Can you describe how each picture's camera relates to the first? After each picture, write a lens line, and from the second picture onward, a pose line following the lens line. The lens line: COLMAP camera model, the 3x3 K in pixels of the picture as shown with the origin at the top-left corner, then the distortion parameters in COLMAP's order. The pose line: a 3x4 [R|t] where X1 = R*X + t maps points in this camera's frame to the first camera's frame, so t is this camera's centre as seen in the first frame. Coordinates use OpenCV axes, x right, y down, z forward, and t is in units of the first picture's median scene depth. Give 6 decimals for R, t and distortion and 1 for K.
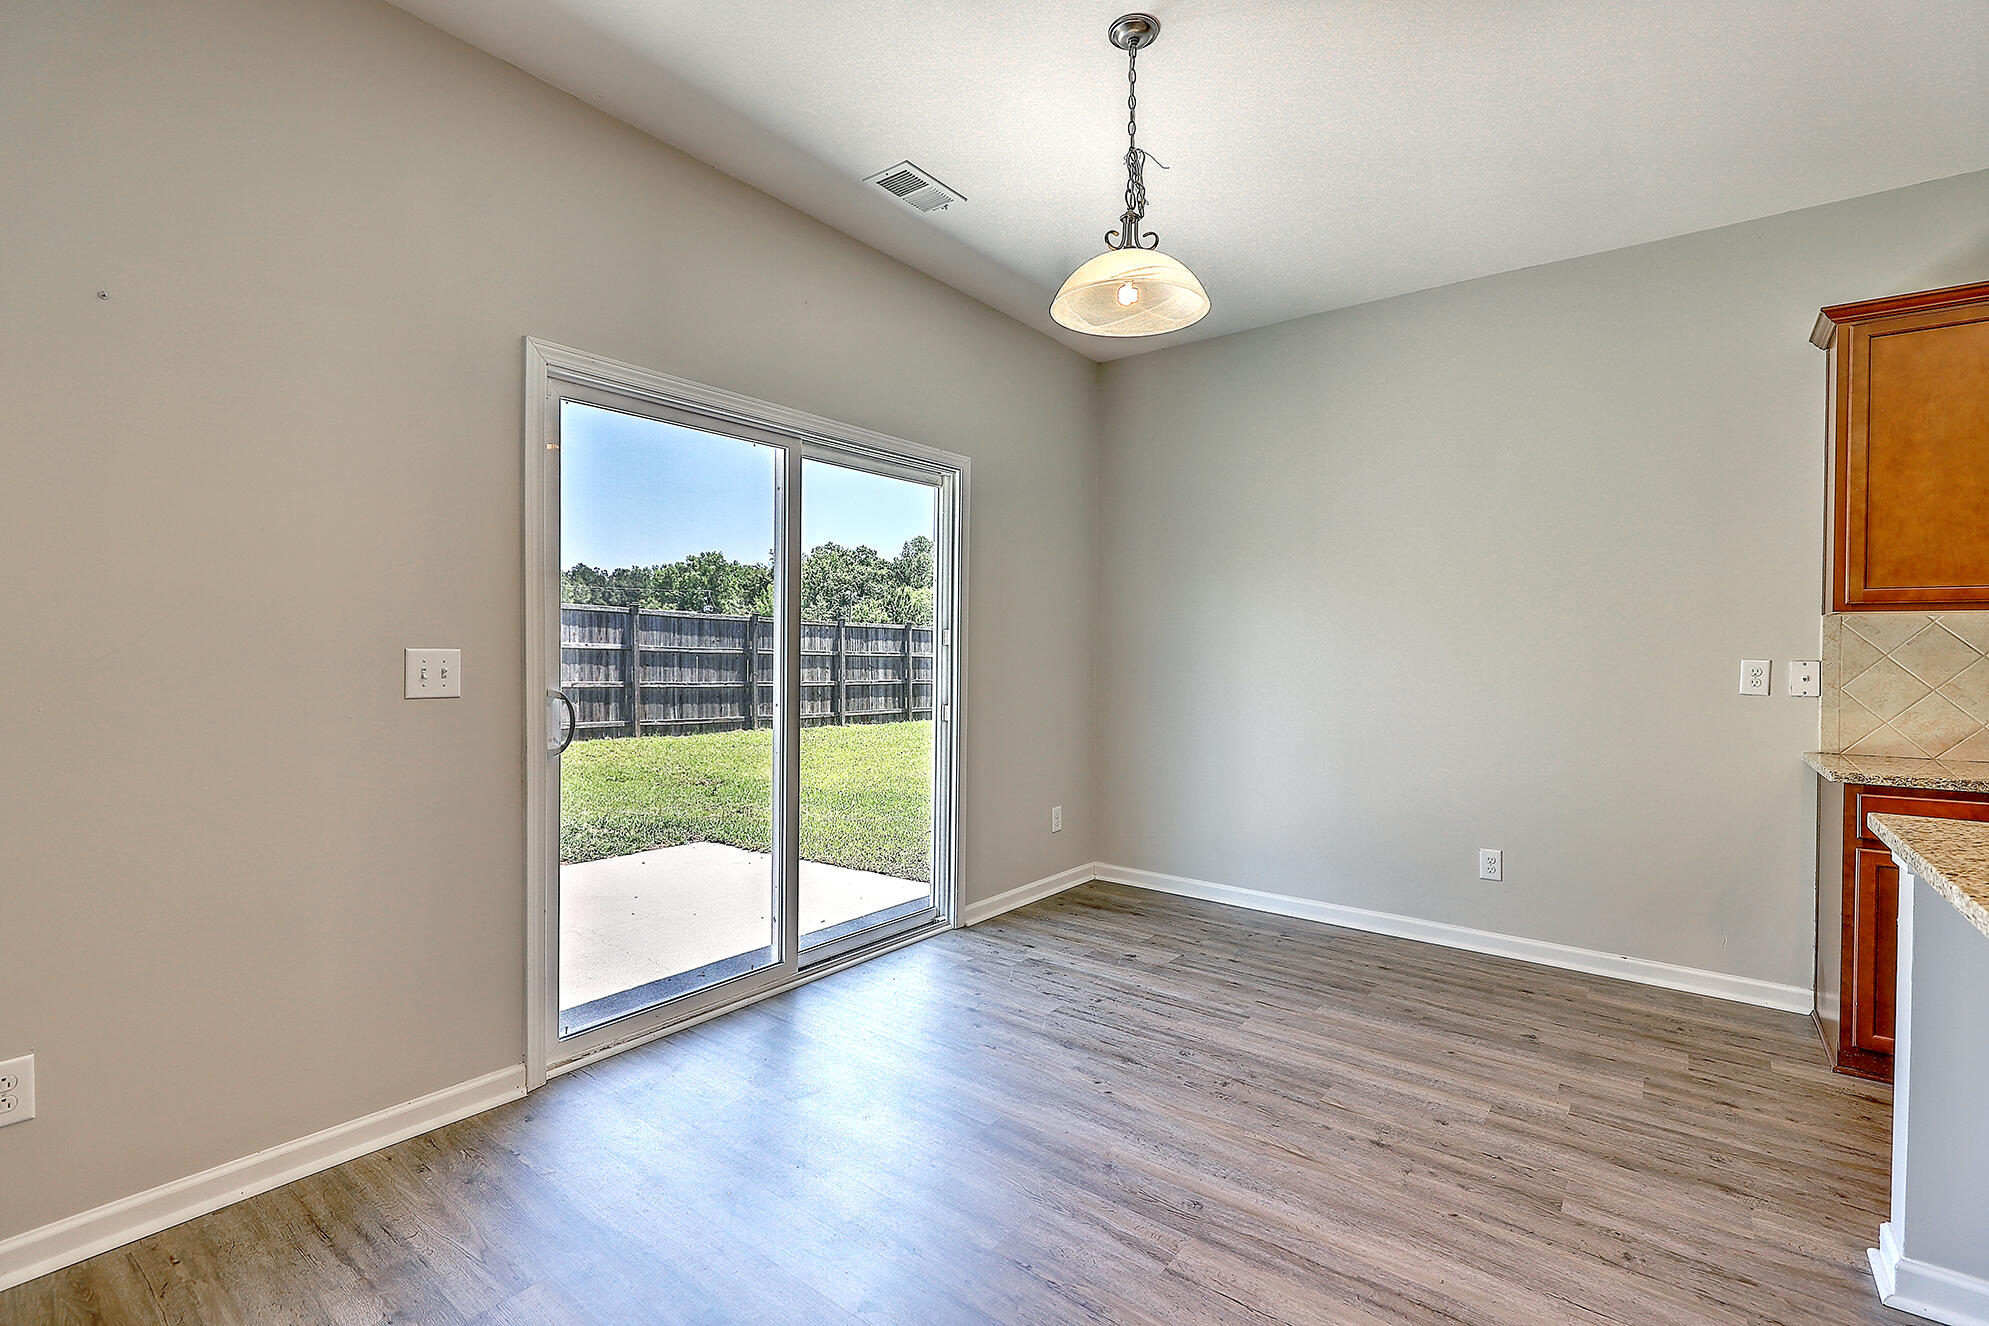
lens RADIAL K [[910.1, 0, 976.3], [0, 910.1, 655.8], [0, 0, 1]] dist [-0.004926, 0.001186]
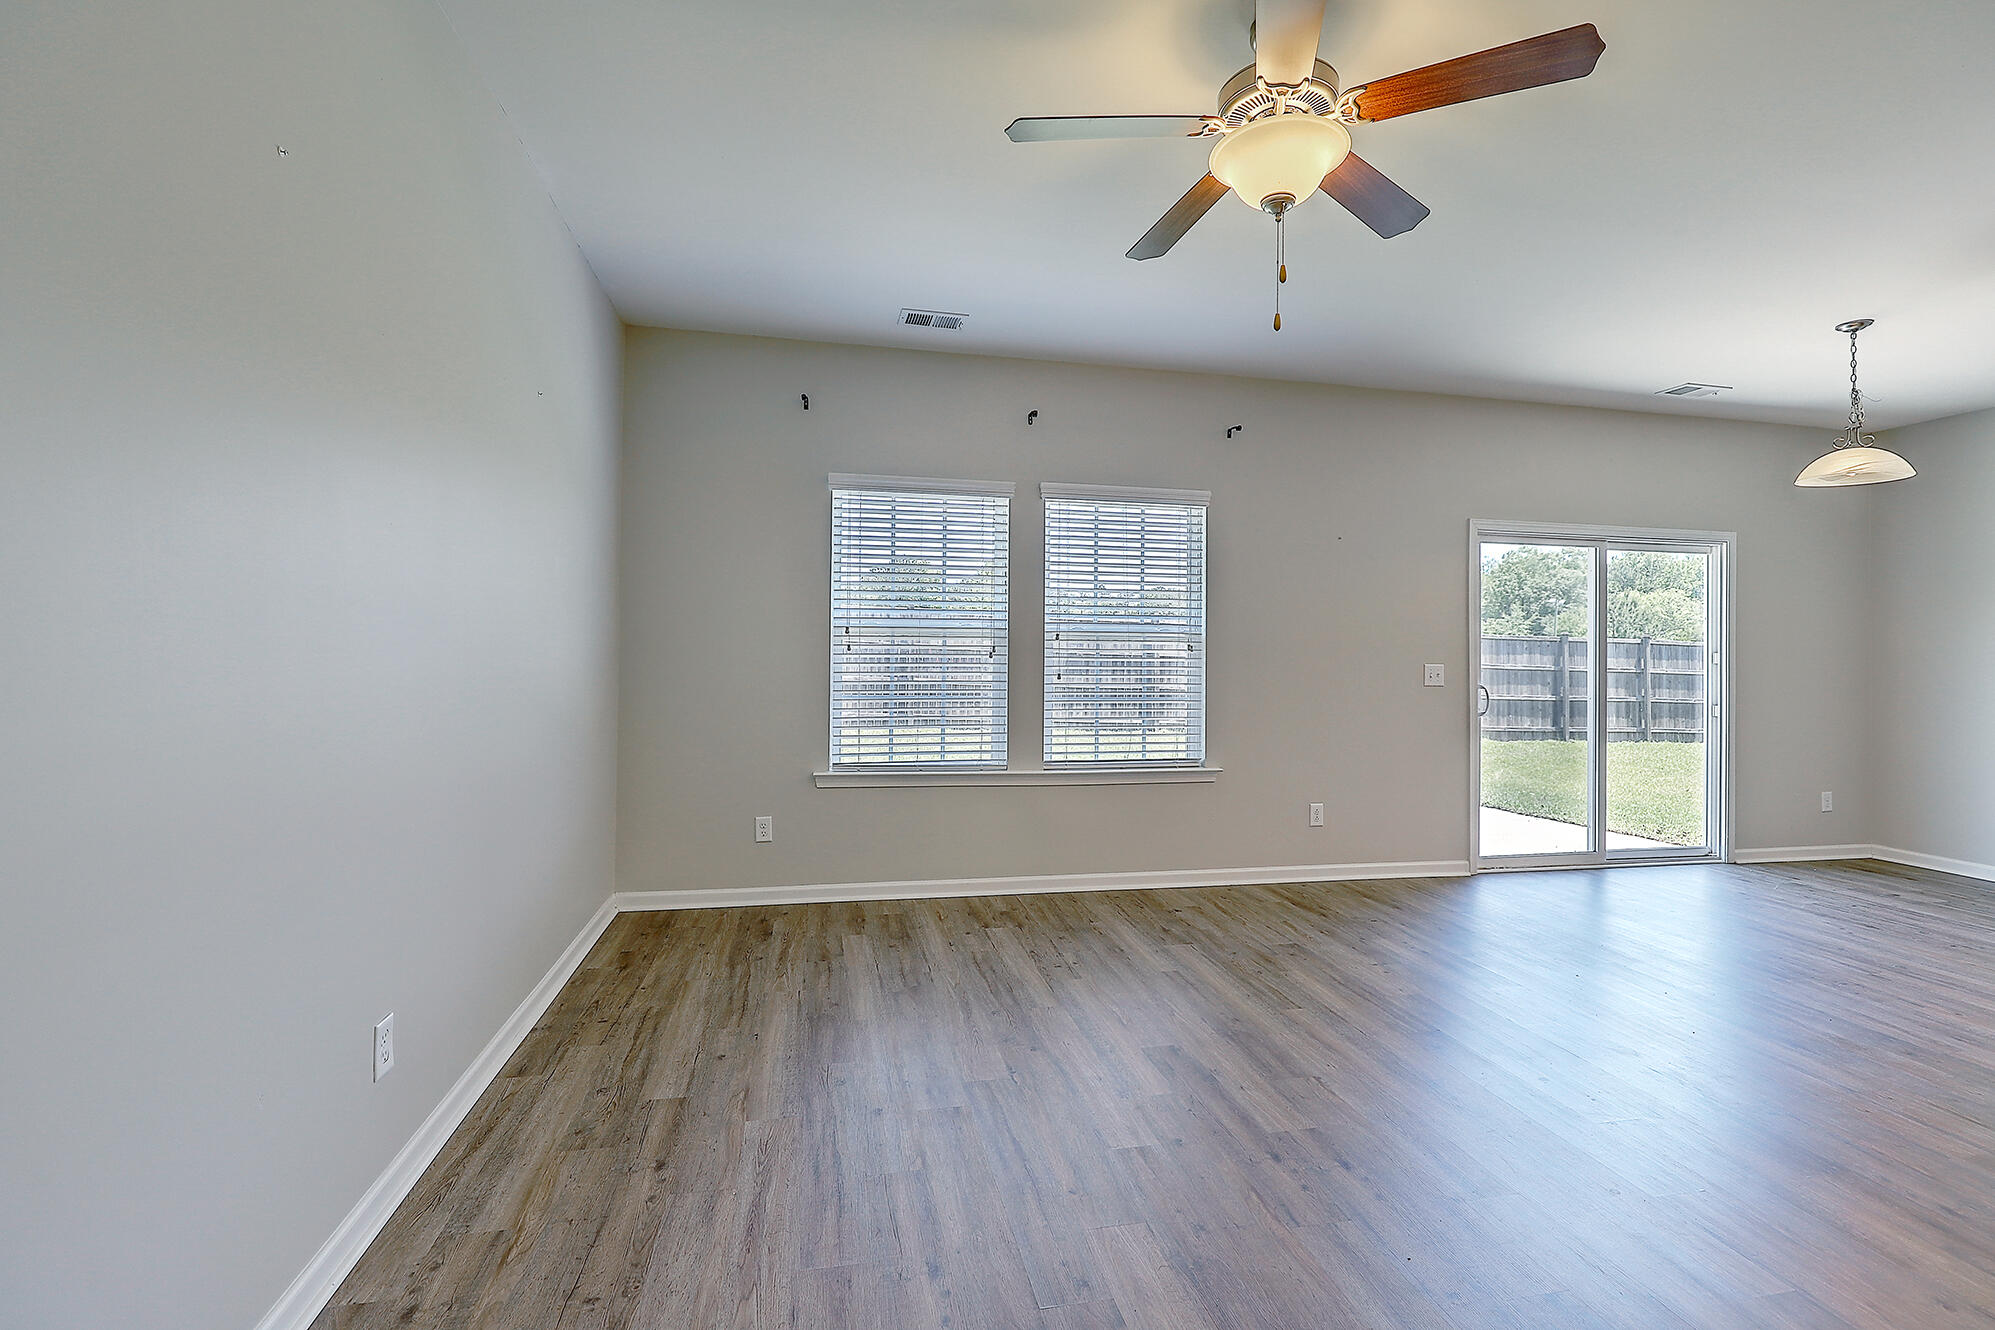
lens RADIAL K [[912.8, 0, 982.1], [0, 912.8, 642.2], [0, 0, 1]] dist [-0.004926, 0.001186]
pose [[0.769480, -0.008009, -0.638621, -0.001863], [-0.011034, 0.999605, -0.025832, 0.001215], [0.638576, 0.026924, 0.769088, -0.227787]]
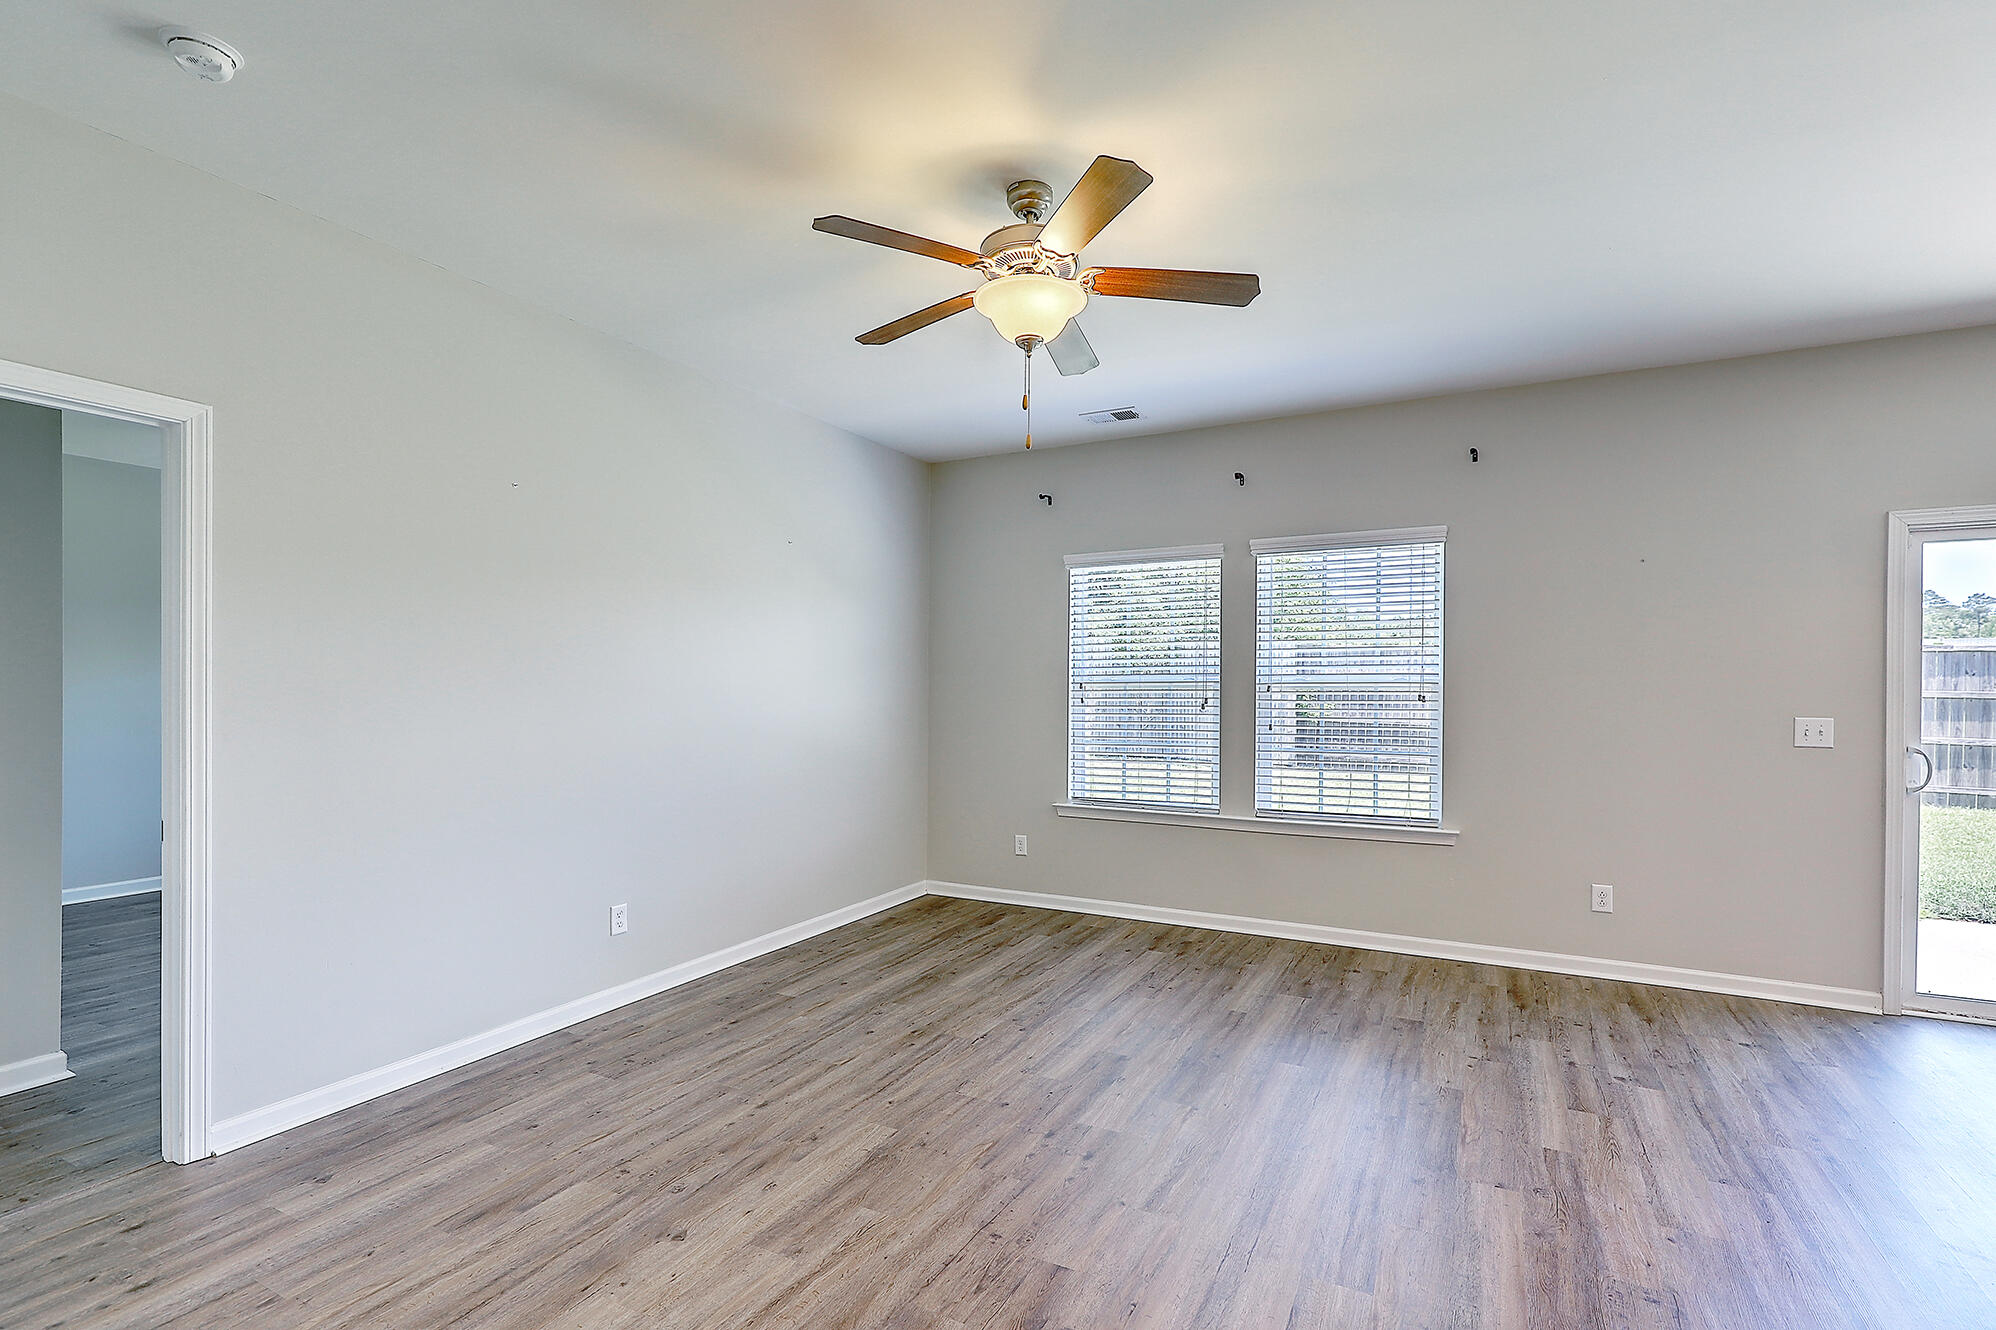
lens RADIAL K [[913.3, 0, 1025.8], [0, 913.3, 697.4], [0, 0, 1]] dist [-0.004926, 0.001186]
pose [[0.188164, -0.003413, -0.982132, 0.119203], [-0.010371, 0.999931, -0.005462, -0.003286], [0.982083, 0.011213, 0.188116, -0.113382]]
